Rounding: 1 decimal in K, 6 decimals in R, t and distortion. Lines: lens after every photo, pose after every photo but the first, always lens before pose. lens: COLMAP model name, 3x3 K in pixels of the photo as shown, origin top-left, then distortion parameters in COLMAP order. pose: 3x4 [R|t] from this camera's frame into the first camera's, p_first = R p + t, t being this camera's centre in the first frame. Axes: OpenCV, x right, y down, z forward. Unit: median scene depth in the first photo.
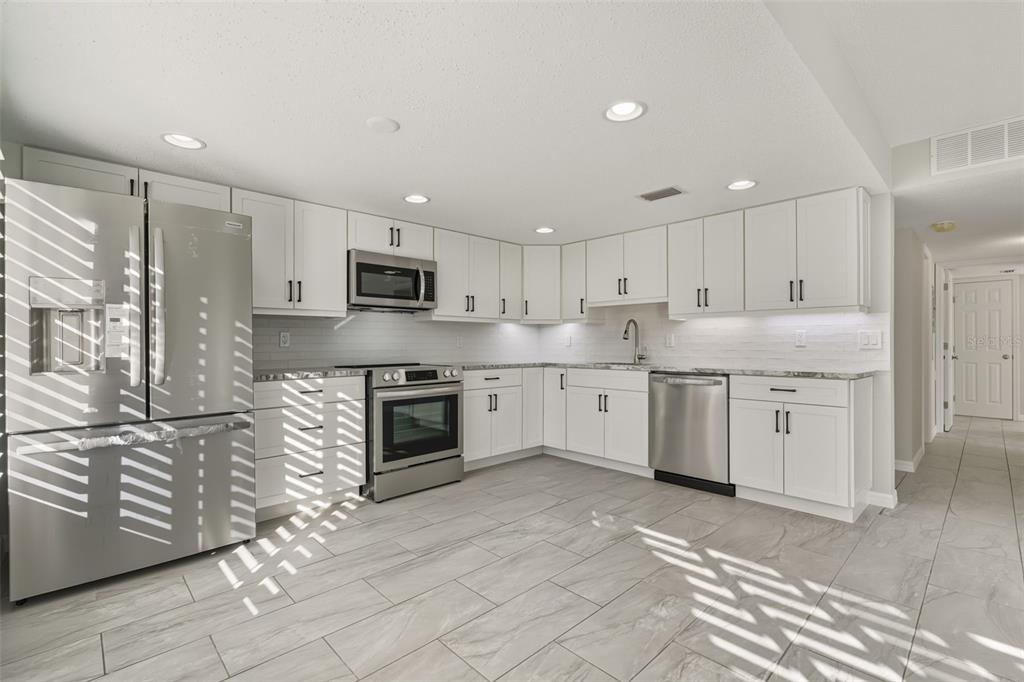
lens RADIAL K [[464.7, 0, 513.0], [0, 464.7, 338.4], [0, 0, 1]] dist [-0.003939, -0.000088]
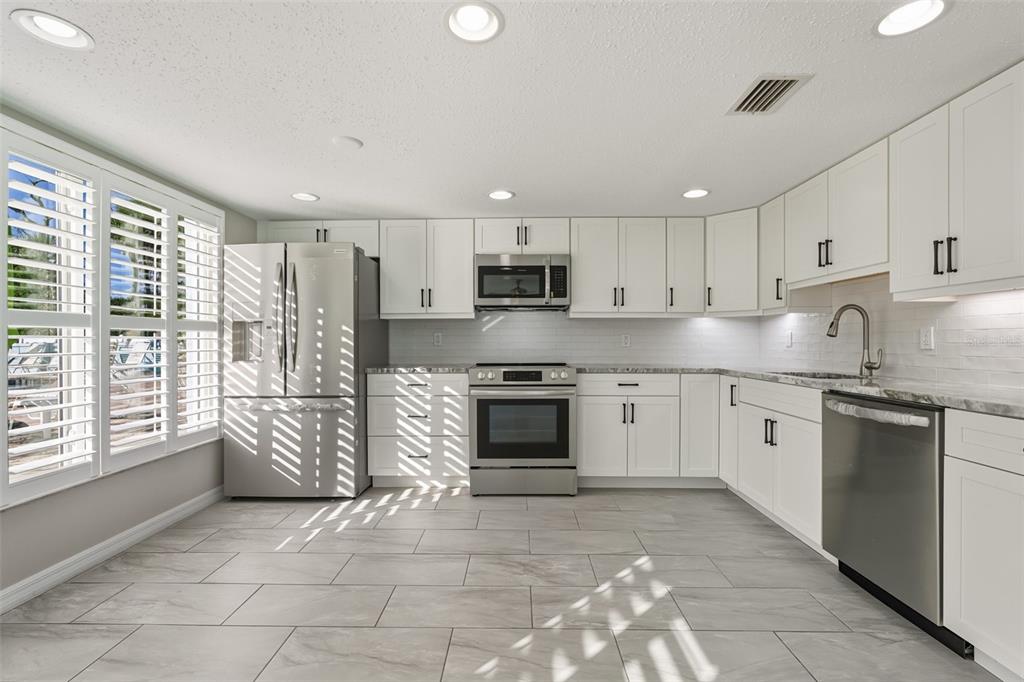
lens RADIAL K [[455.0, 0, 511.0], [0, 455.0, 341.6], [0, 0, 1]] dist [-0.005591, -0.000023]
pose [[0.707582, 0.001392, -0.706630, 0.465334], [0.007536, 0.999926, 0.009515, -0.000606], [0.706591, -0.012058, 0.707519, 0.323914]]
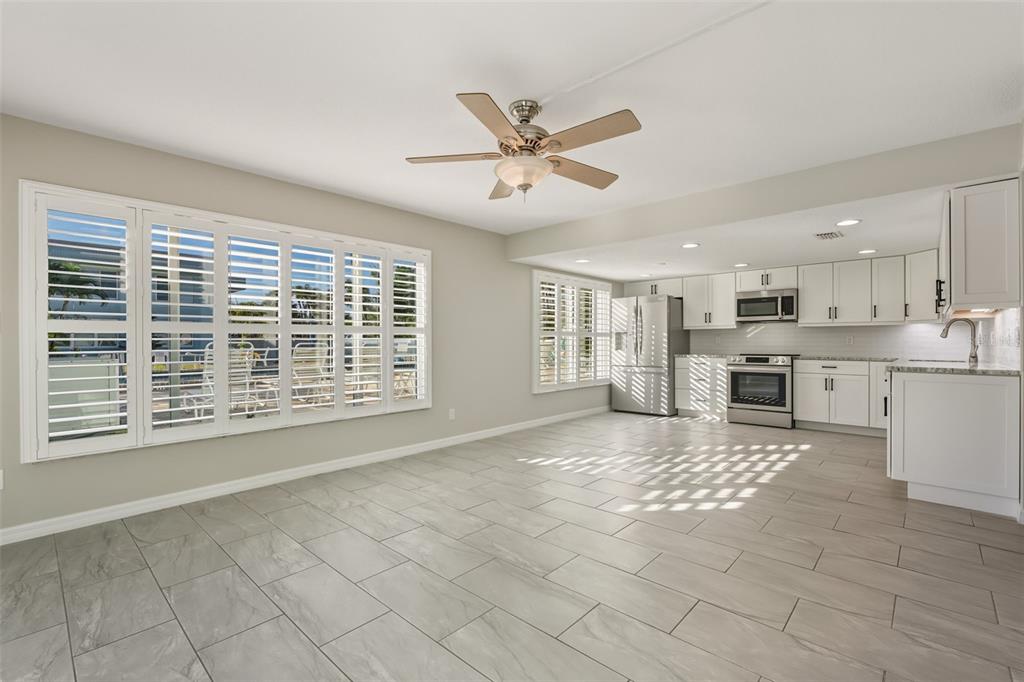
lens RADIAL K [[455.0, 0, 511.0], [0, 455.0, 341.6], [0, 0, 1]] dist [-0.005591, -0.000023]
pose [[0.062897, -0.003033, -0.998015, 1.510616], [0.008917, 0.999957, -0.002477, 0.006677], [0.997980, -0.008743, 0.062922, -0.046939]]
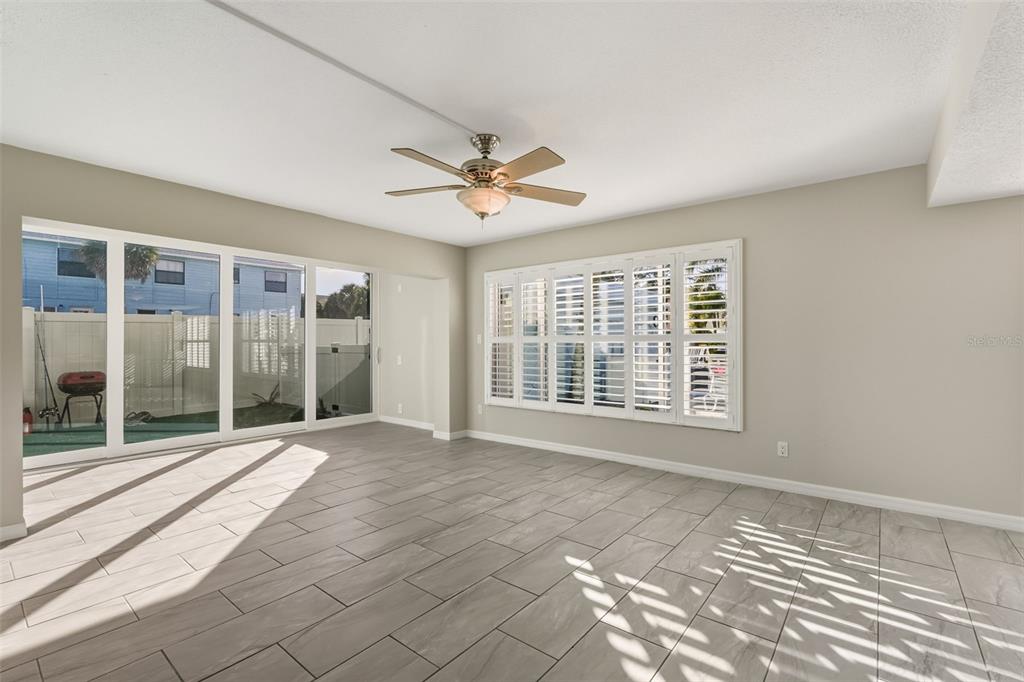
lens RADIAL K [[460.9, 0, 512.0], [0, 460.9, 341.0], [0, 0, 1]] dist [-0.003790, 0.000063]
pose [[-0.991769, 0.000570, -0.128036, 0.805645], [0.001543, 0.999971, -0.007501, -0.015080], [0.128028, -0.007637, -0.991741, 0.872271]]
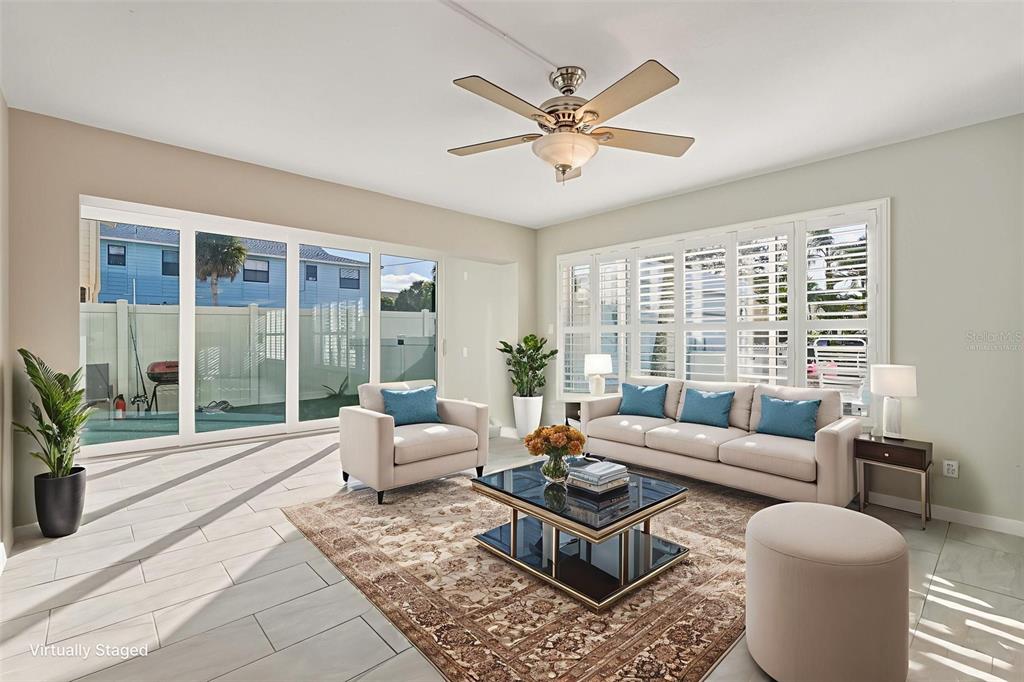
lens RADIAL K [[460.9, 0, 512.0], [0, 460.9, 341.0], [0, 0, 1]] dist [-0.003790, 0.000063]
pose [[-0.999929, -0.001809, 0.011768, 0.819843], [-0.001805, 0.999998, 0.000350, 0.004928], [-0.011769, 0.000328, -0.999931, 0.714975]]
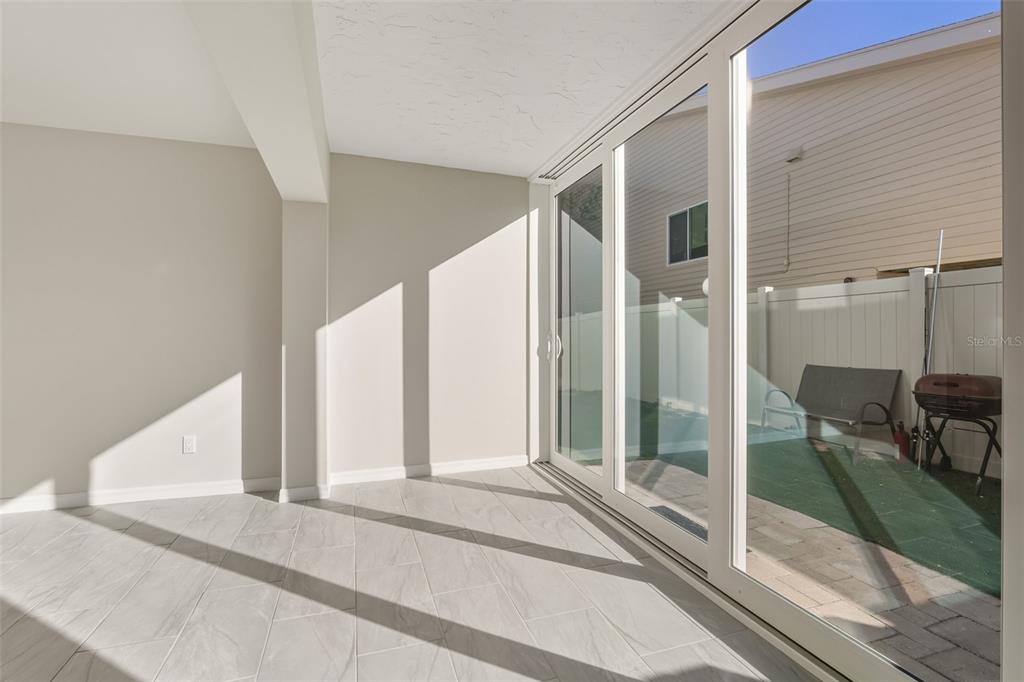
lens RADIAL K [[476.3, 0, 511.5], [0, 476.3, 341.0], [0, 0, 1]] dist [-0.001720, -0.000090]
pose [[0.411757, -0.007138, 0.911266, 0.945643], [-0.006239, 0.999924, 0.010652, 0.019465], [-0.911272, -0.010072, 0.411682, -0.854986]]
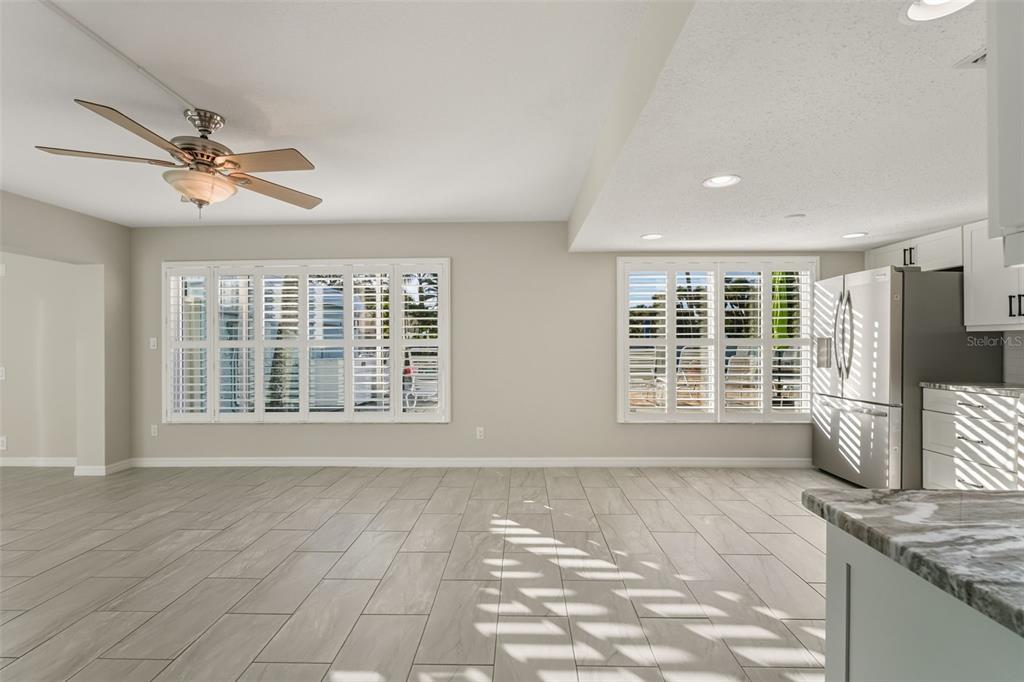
lens RADIAL K [[457.3, 0, 509.3], [0, 457.3, 339.5], [0, 0, 1]] dist [-0.003031, -0.000096]
pose [[-0.709673, -0.002828, -0.704525, 0.914006], [0.006444, 0.999924, -0.010505, -0.025466], [0.704501, -0.011995, -0.709601, 0.883400]]
